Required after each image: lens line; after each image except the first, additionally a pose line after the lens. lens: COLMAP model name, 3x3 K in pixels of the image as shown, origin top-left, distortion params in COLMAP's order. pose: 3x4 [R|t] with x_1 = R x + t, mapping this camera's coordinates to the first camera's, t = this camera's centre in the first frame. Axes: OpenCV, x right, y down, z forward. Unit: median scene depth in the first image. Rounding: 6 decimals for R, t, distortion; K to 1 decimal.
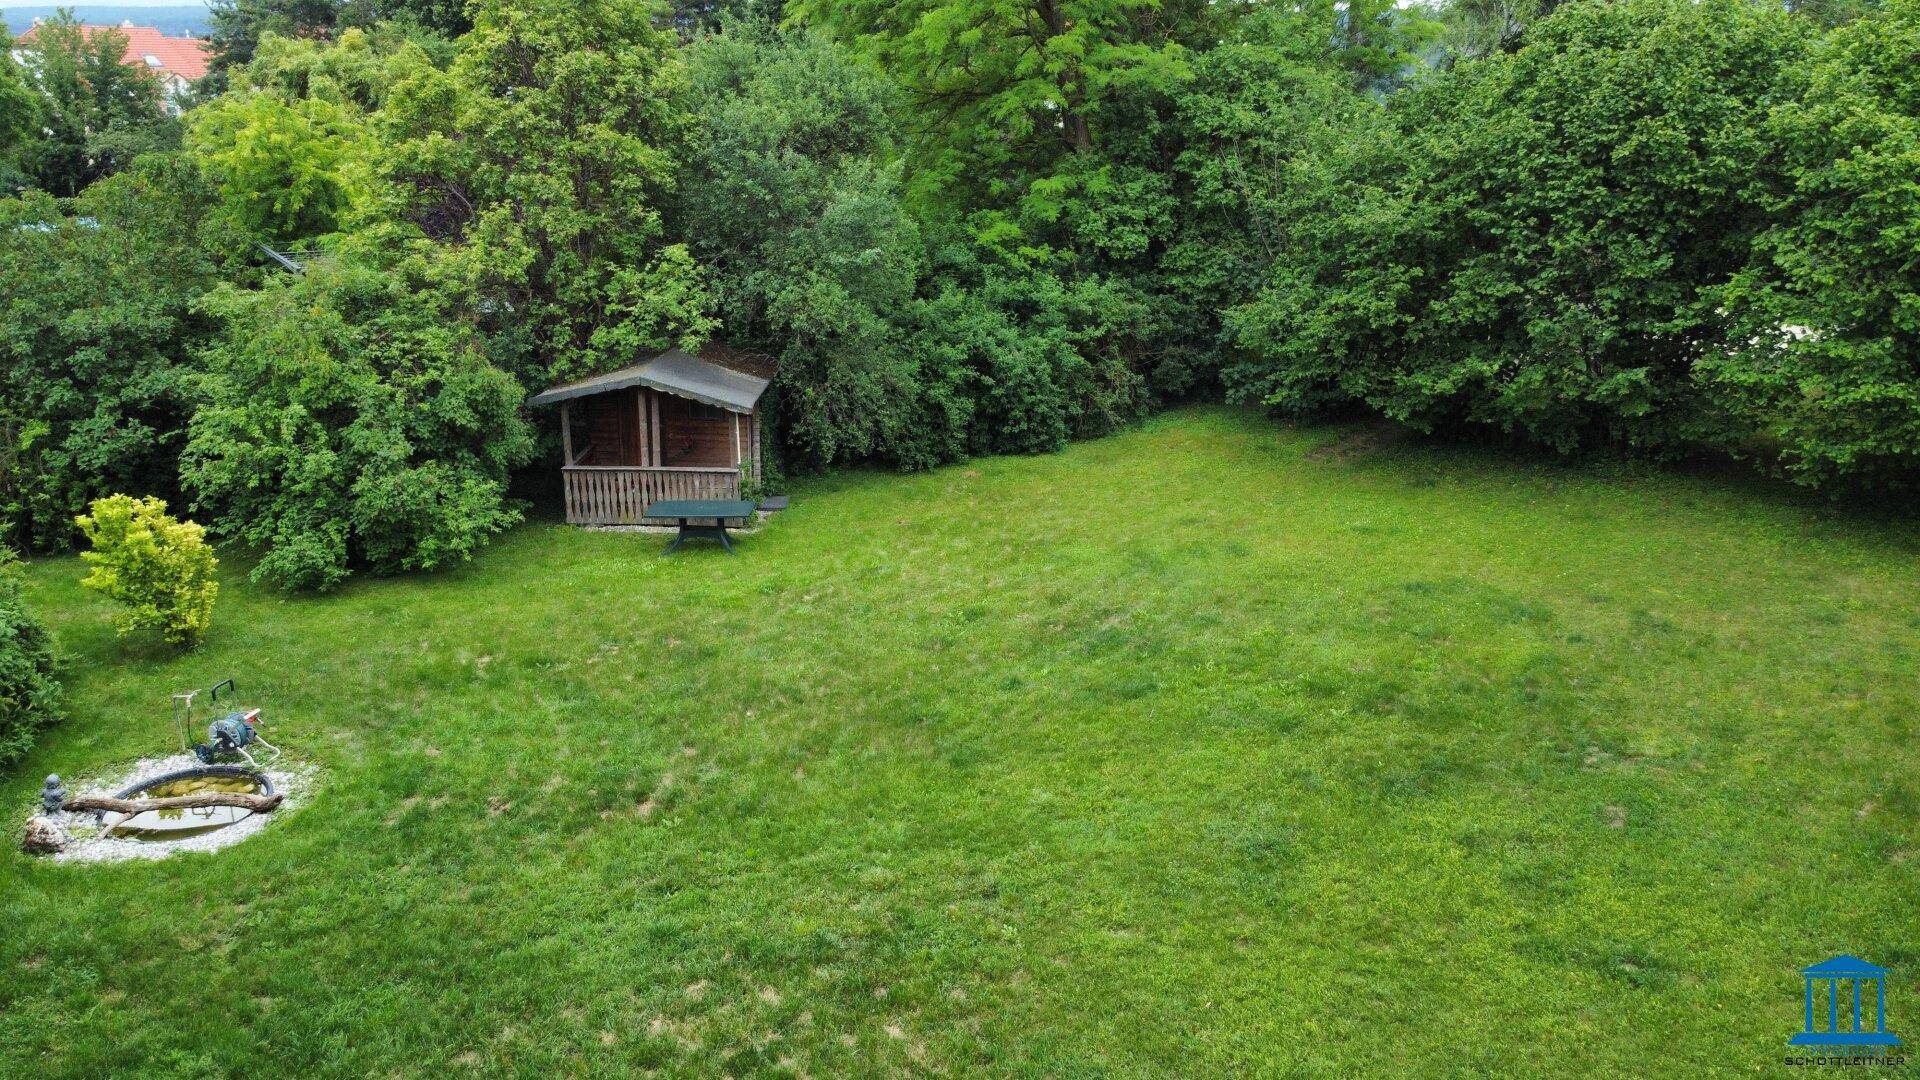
lens RADIAL K [[1458.7, 0, 962.3], [0, 1458.7, 542.2], [0, 0, 1]] dist [-0.002947, -0.000795]
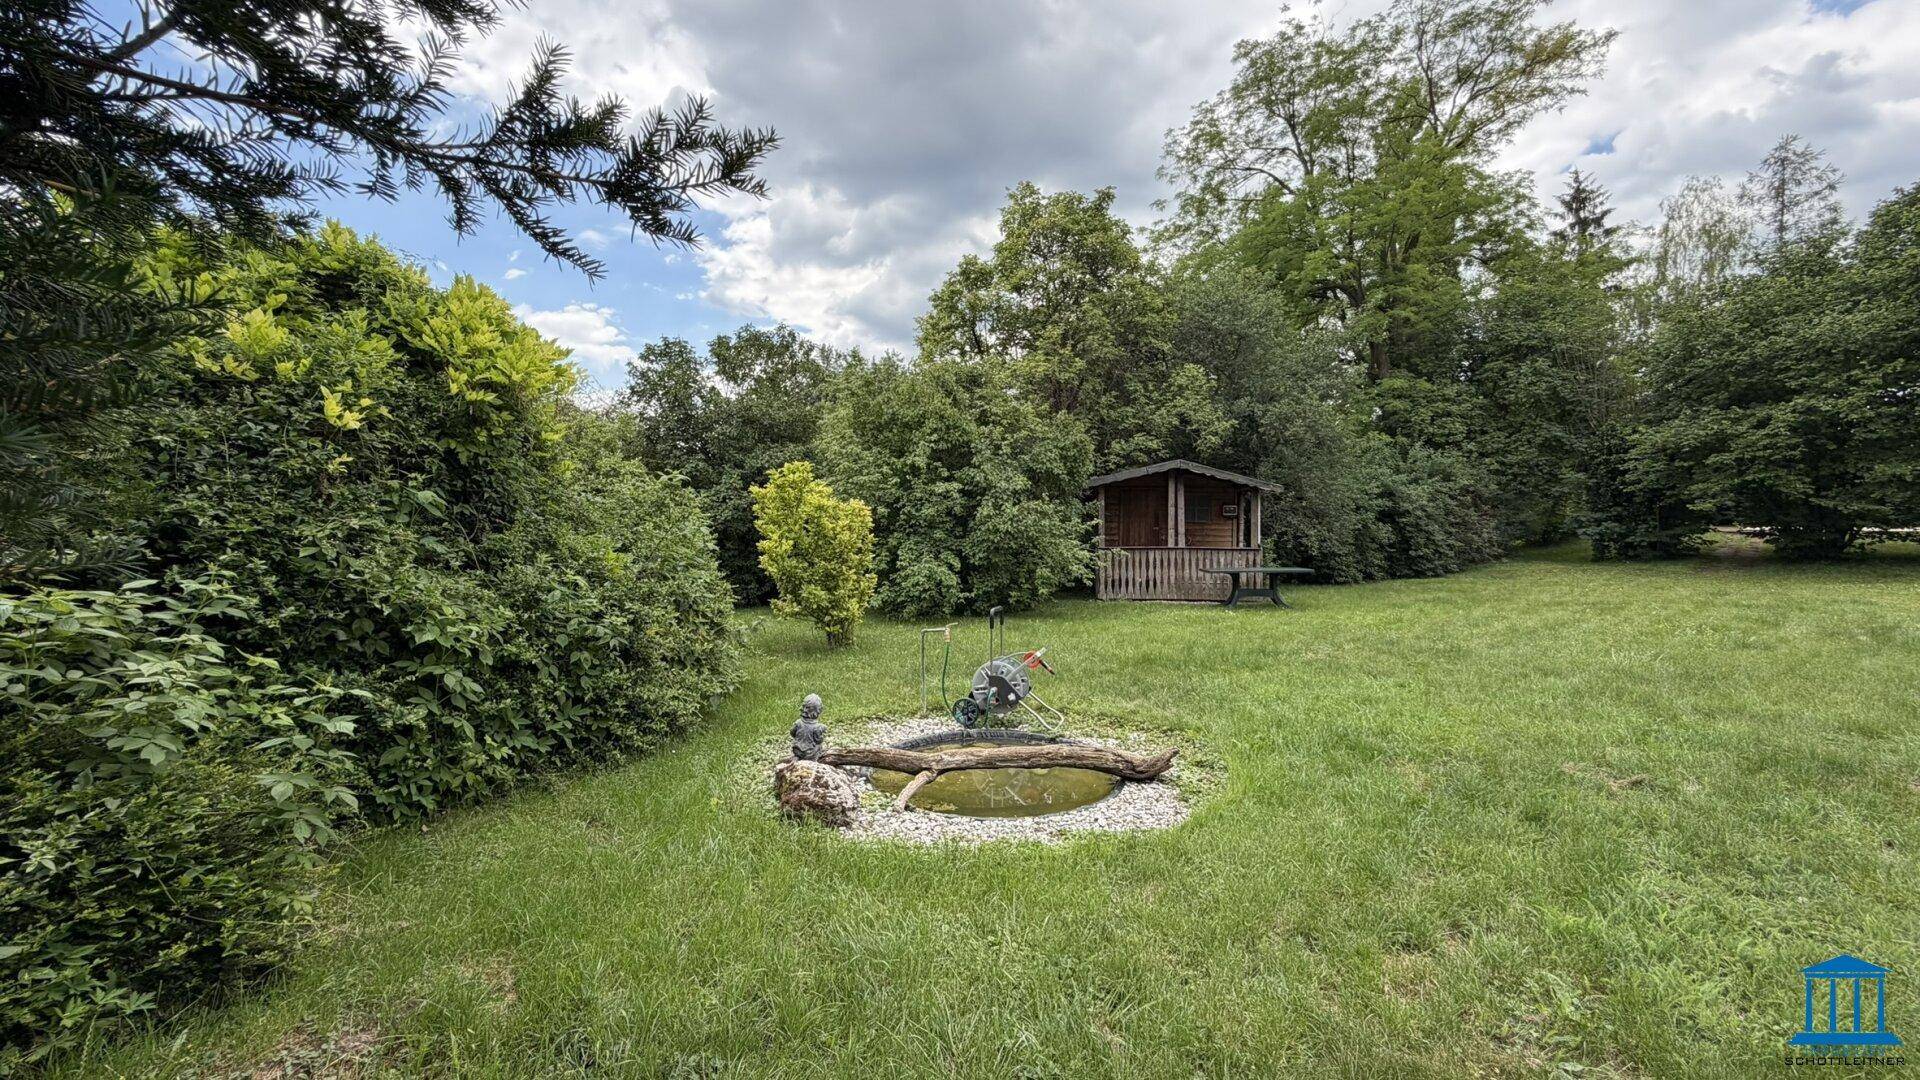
lens RADIAL K [[763.6, 0, 950.9], [0, 763.6, 536.3], [0, 0, 1]] dist [-0.000638, 0.000301]
pose [[0.994552, -0.010856, -0.103676, -0.362304], [-0.019605, 0.957335, -0.288314, 0.125440], [0.102382, 0.288776, 0.951907, 0.470705]]
